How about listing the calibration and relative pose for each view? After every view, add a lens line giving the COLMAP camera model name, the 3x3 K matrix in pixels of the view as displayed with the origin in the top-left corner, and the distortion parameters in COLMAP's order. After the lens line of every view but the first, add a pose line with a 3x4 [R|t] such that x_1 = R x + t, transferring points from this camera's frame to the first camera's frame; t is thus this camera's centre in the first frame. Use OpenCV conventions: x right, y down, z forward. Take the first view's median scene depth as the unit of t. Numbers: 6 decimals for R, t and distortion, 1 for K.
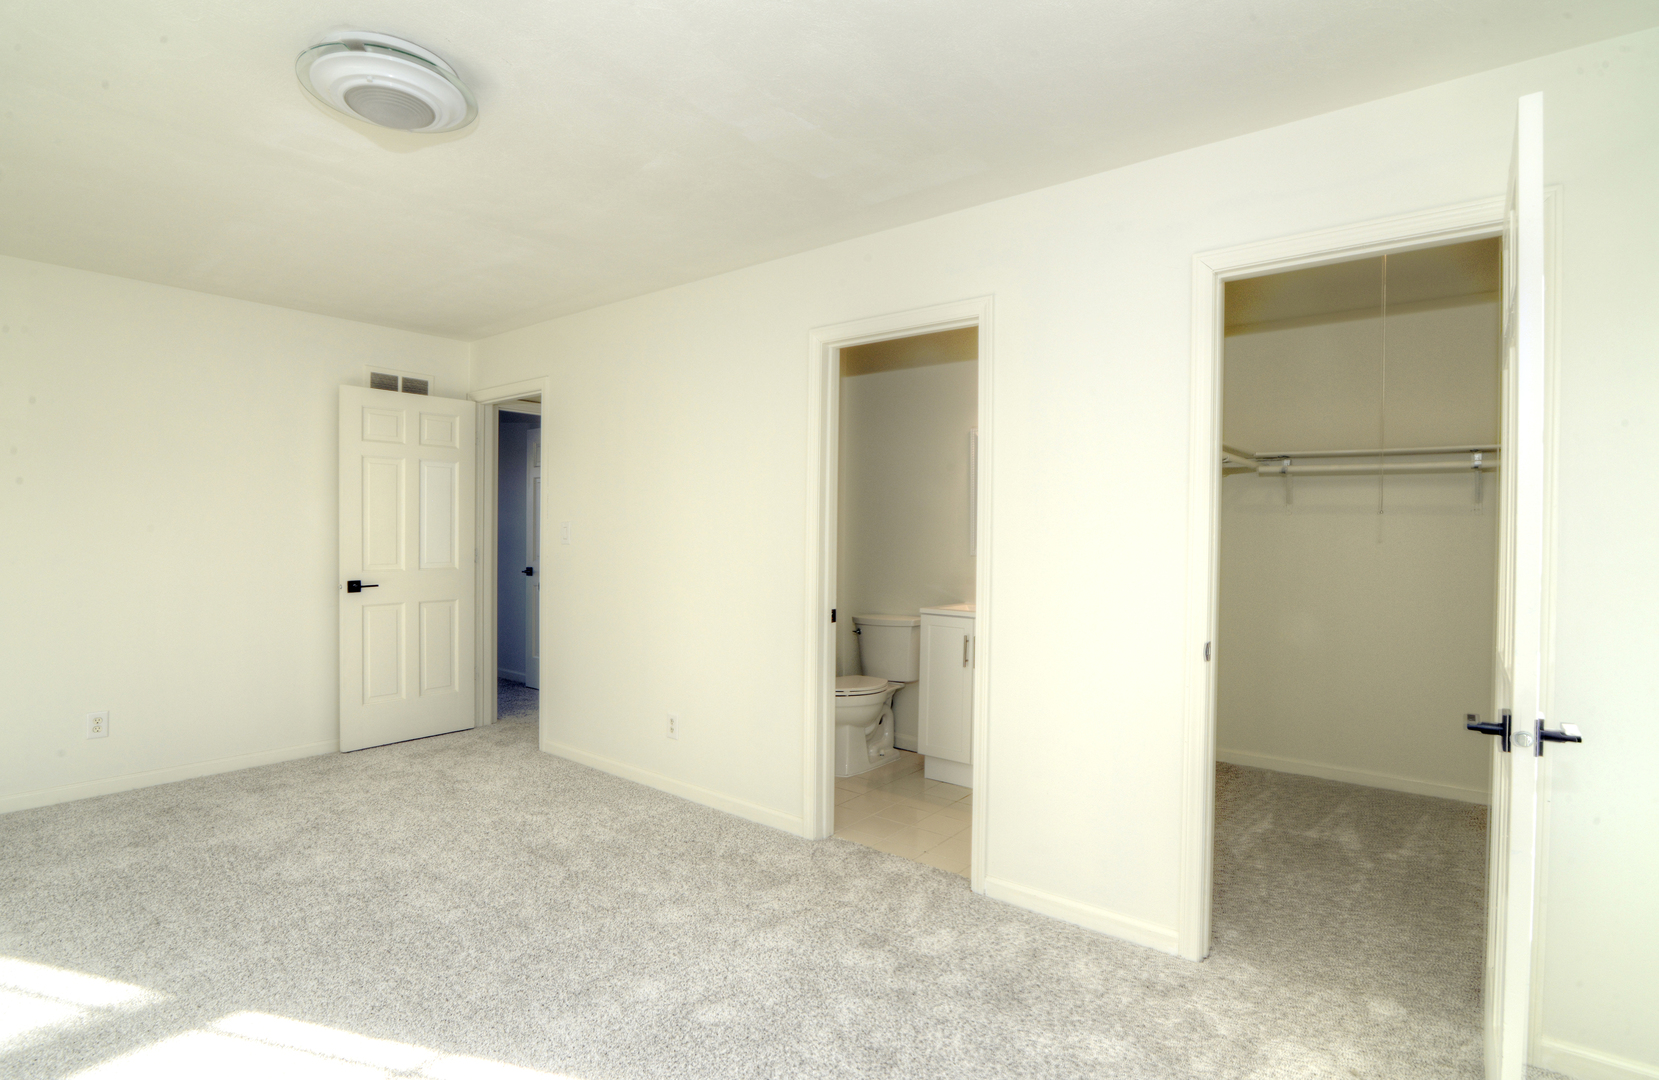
lens RADIAL K [[788.1, 0, 829.5], [0, 788.1, 540.0], [0, 0, 1]] dist [-0.000029, -0.000003]
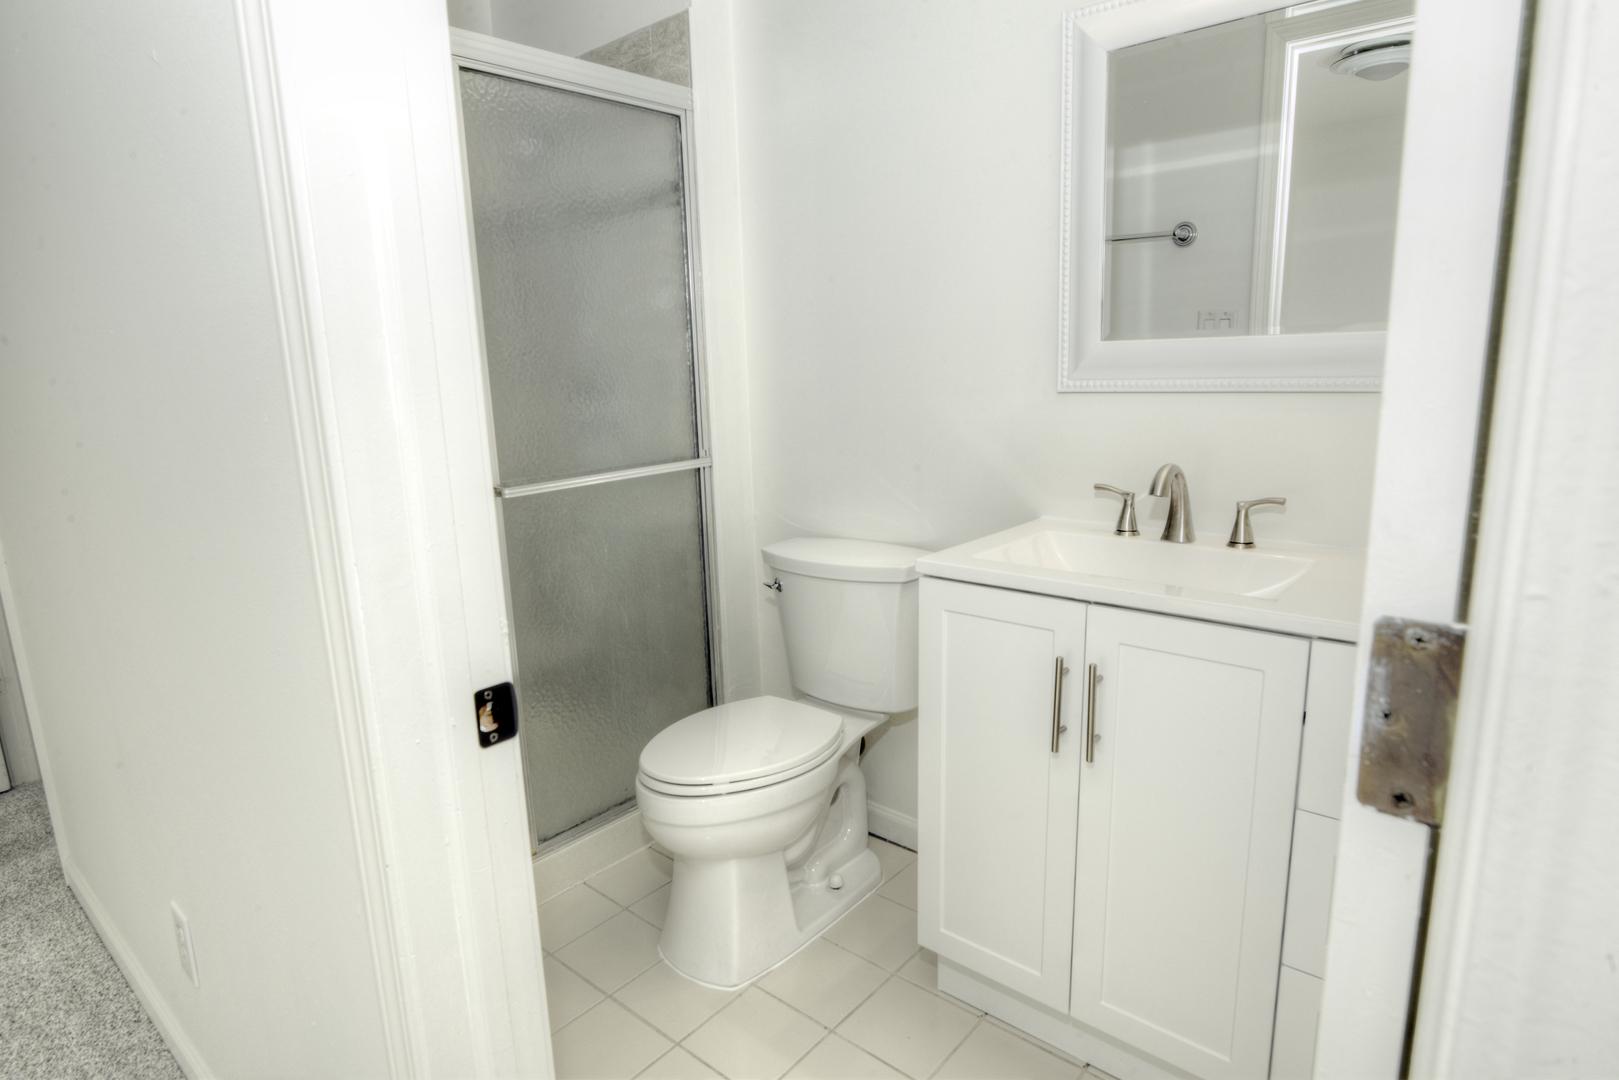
lens RADIAL K [[883.2, 0, 809.5], [0, 883.2, 540.0], [0, 0, 1]] dist [0.000110, -0.000002]
pose [[0.998722, -0.037800, -0.033541, 0.102801], [0.043257, 0.982594, 0.180661, 0.008359], [0.026128, -0.181881, 0.982973, 0.778607]]
